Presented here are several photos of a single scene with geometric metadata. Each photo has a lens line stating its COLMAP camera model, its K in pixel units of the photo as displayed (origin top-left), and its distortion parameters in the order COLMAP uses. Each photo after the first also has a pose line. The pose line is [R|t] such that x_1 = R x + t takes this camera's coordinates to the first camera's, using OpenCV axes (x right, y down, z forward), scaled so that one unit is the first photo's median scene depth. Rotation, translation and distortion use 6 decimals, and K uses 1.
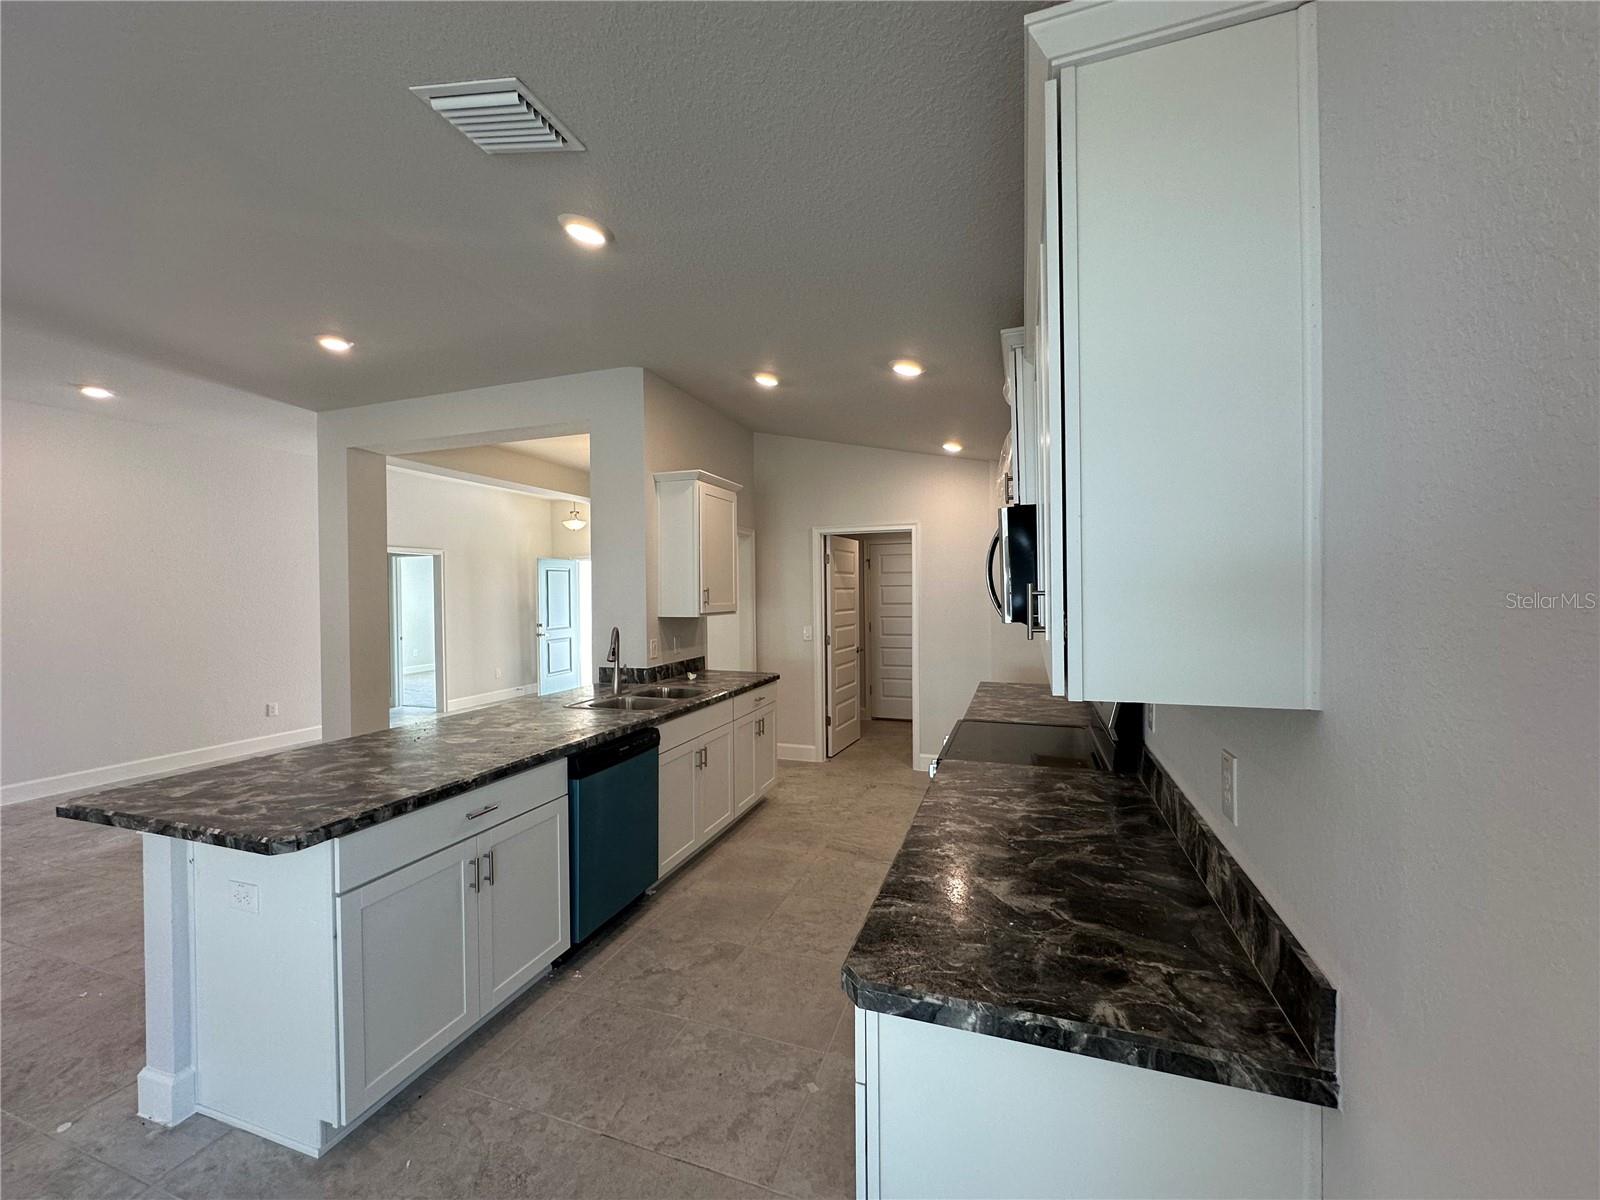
lens RADIAL K [[637.7, 0, 802.2], [0, 637.7, 599.7], [0, 0, 1]] dist [-0.003444, 0.000928]
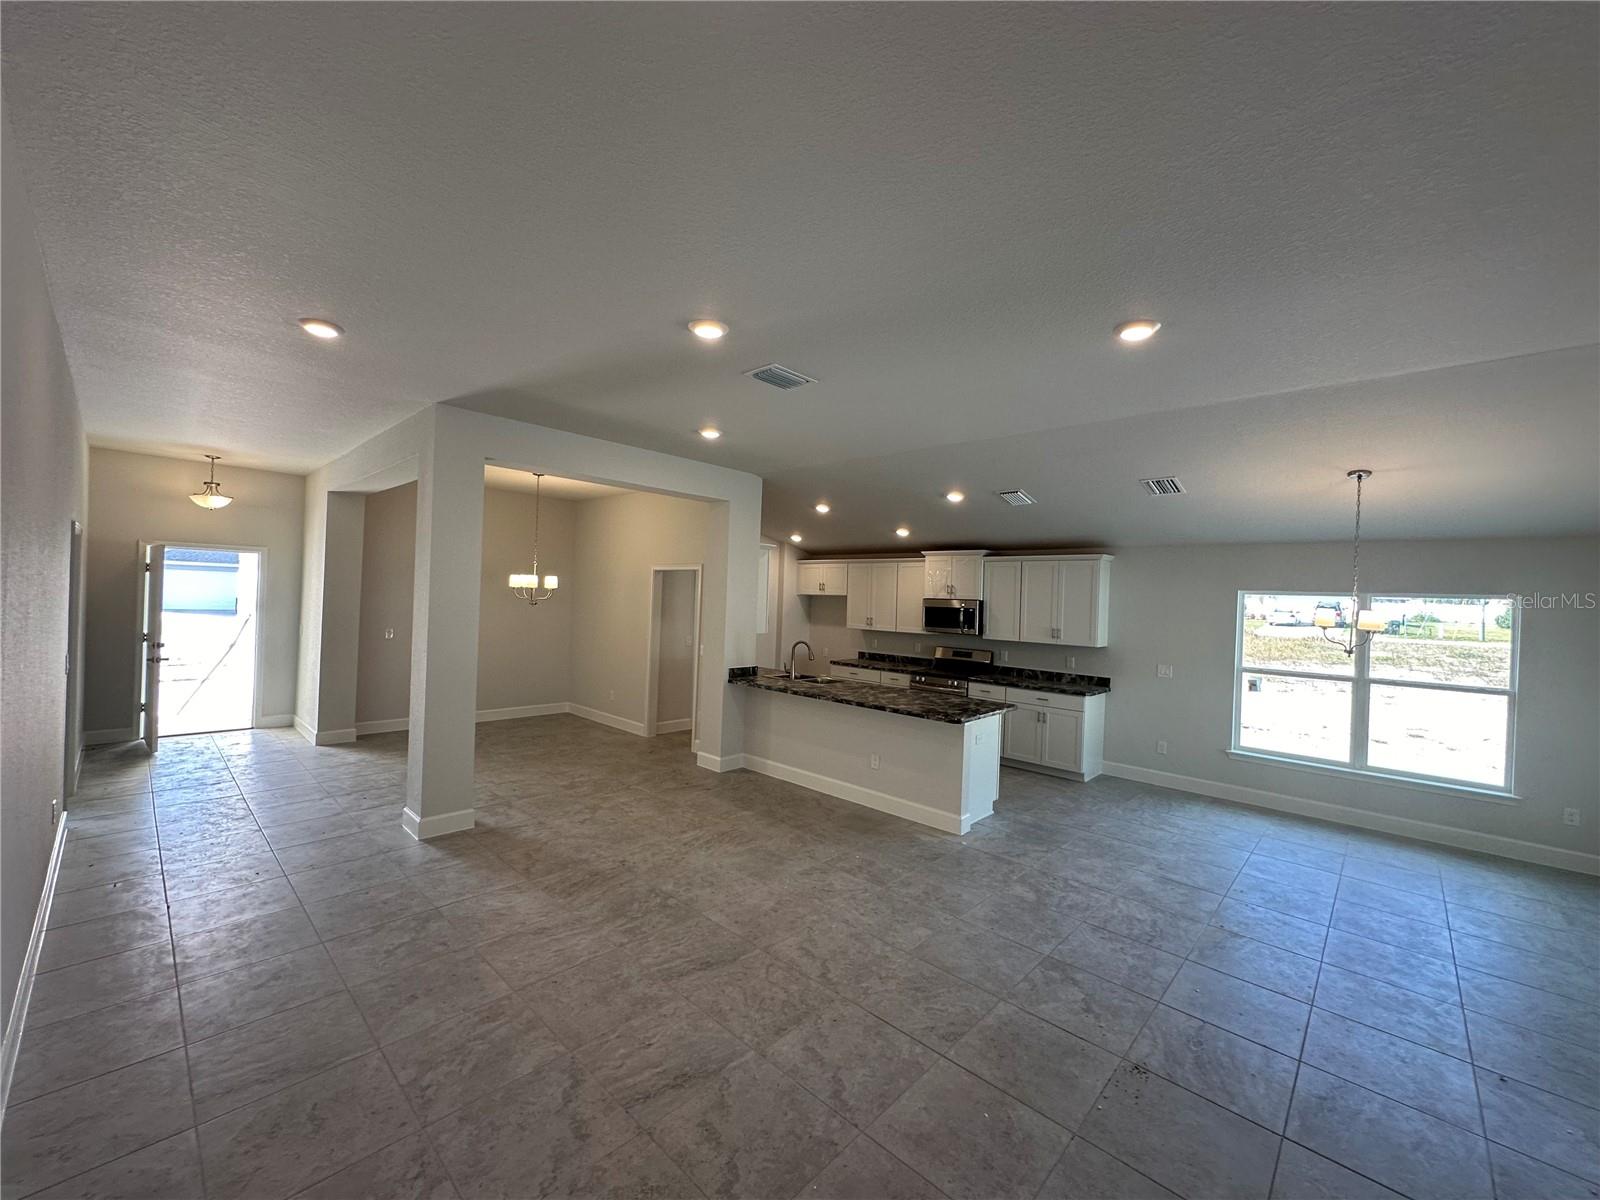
lens RADIAL K [[637.7, 0, 801.5], [0, 637.7, 601.8], [0, 0, 1]] dist [-0.003444, 0.000928]
pose [[0.405840, 0.016894, 0.913788, -1.803264], [-0.029637, 0.999547, -0.005317, -0.053078], [-0.913464, -0.024924, 0.406156, 0.273510]]
